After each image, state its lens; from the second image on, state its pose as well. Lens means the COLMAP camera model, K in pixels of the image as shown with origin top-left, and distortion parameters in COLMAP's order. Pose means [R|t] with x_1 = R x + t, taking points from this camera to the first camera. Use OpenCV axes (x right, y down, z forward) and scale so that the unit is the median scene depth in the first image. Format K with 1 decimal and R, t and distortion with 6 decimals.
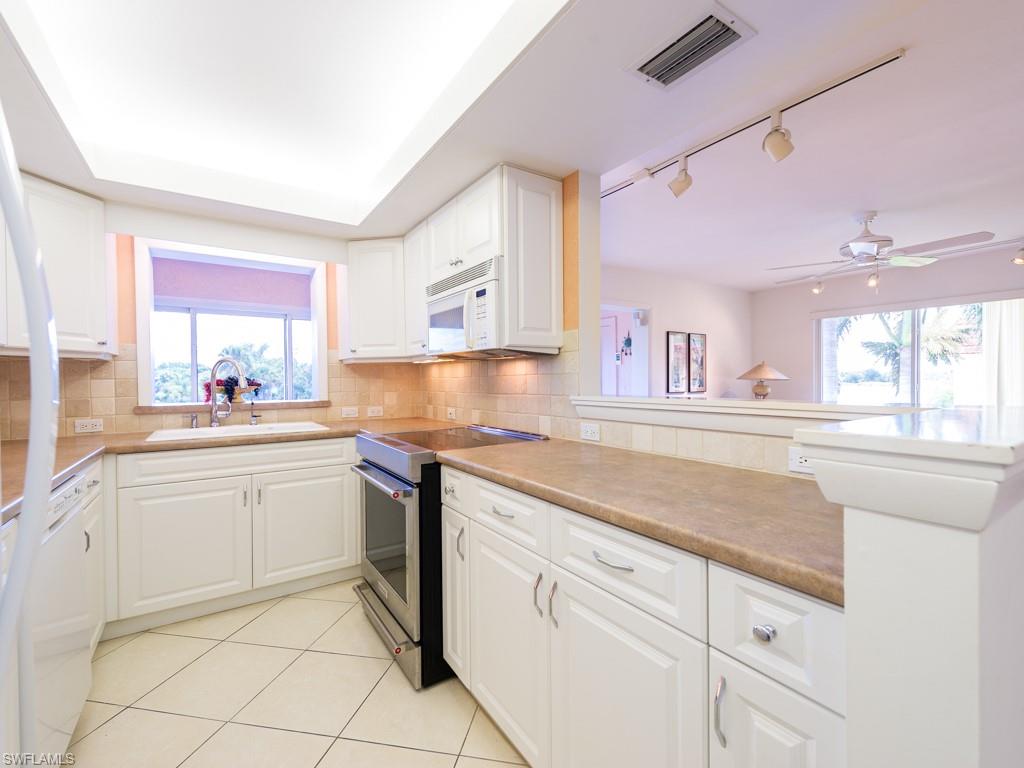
lens RADIAL K [[429.2, 0, 514.1], [0, 429.2, 382.9], [0, 0, 1]] dist [0.005751, -0.000962]
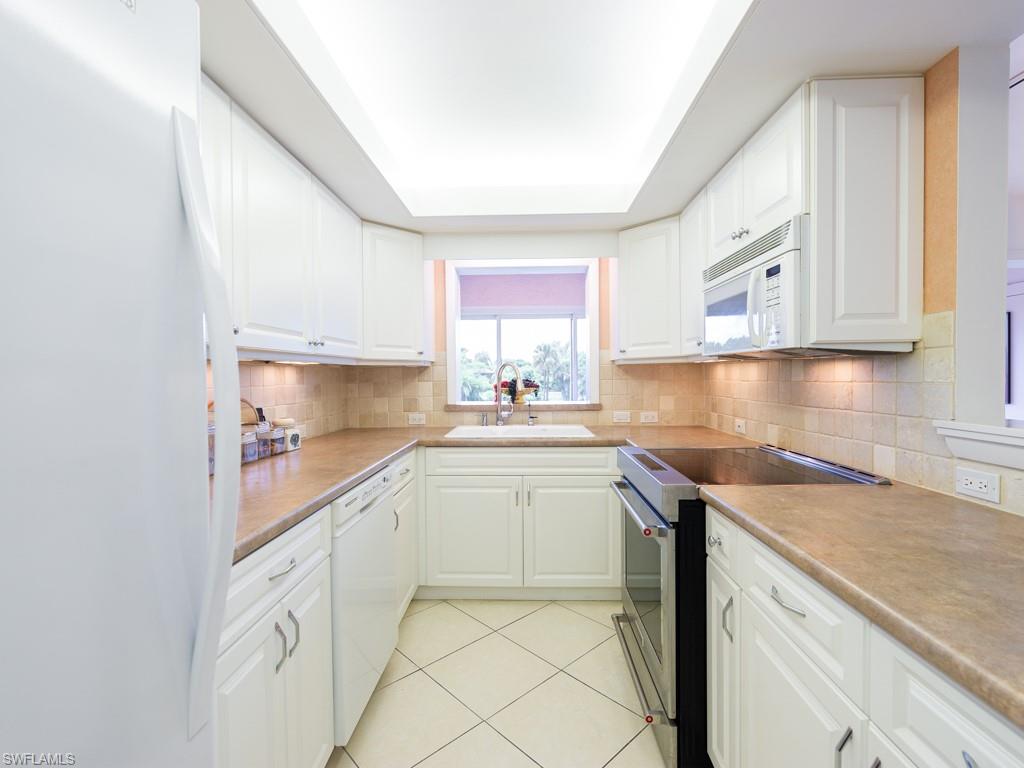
lens RADIAL K [[460.0, 0, 525.0], [0, 460.0, 382.4], [0, 0, 1]] dist [0.002130, -0.003664]
pose [[0.814682, 0.012414, -0.579775, 0.030310], [-0.005410, 0.999890, 0.013807, -0.027005], [0.579882, -0.008112, 0.814660, 0.110830]]
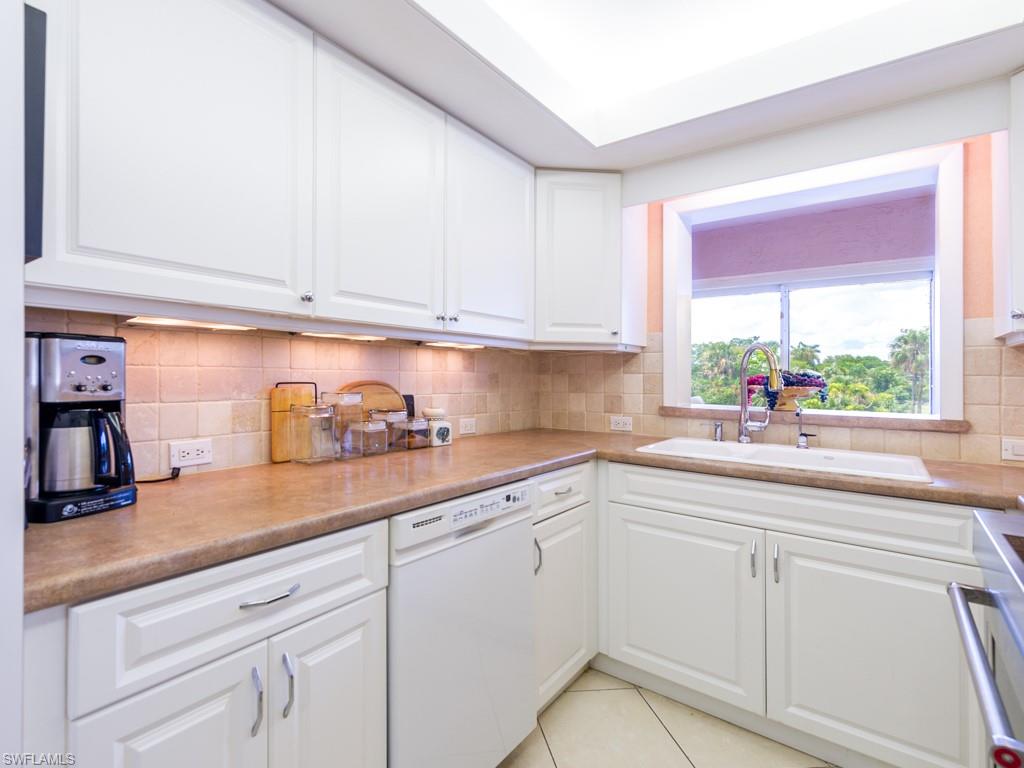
lens RADIAL K [[484.6, 0, 508.3], [0, 484.6, 376.1], [0, 0, 1]] dist [0.011127, -0.001991]
pose [[0.268607, 0.005868, -0.963232, -0.043647], [-0.021367, 0.999772, 0.000132, 0.001726], [0.963013, 0.020546, 0.268671, 0.487445]]
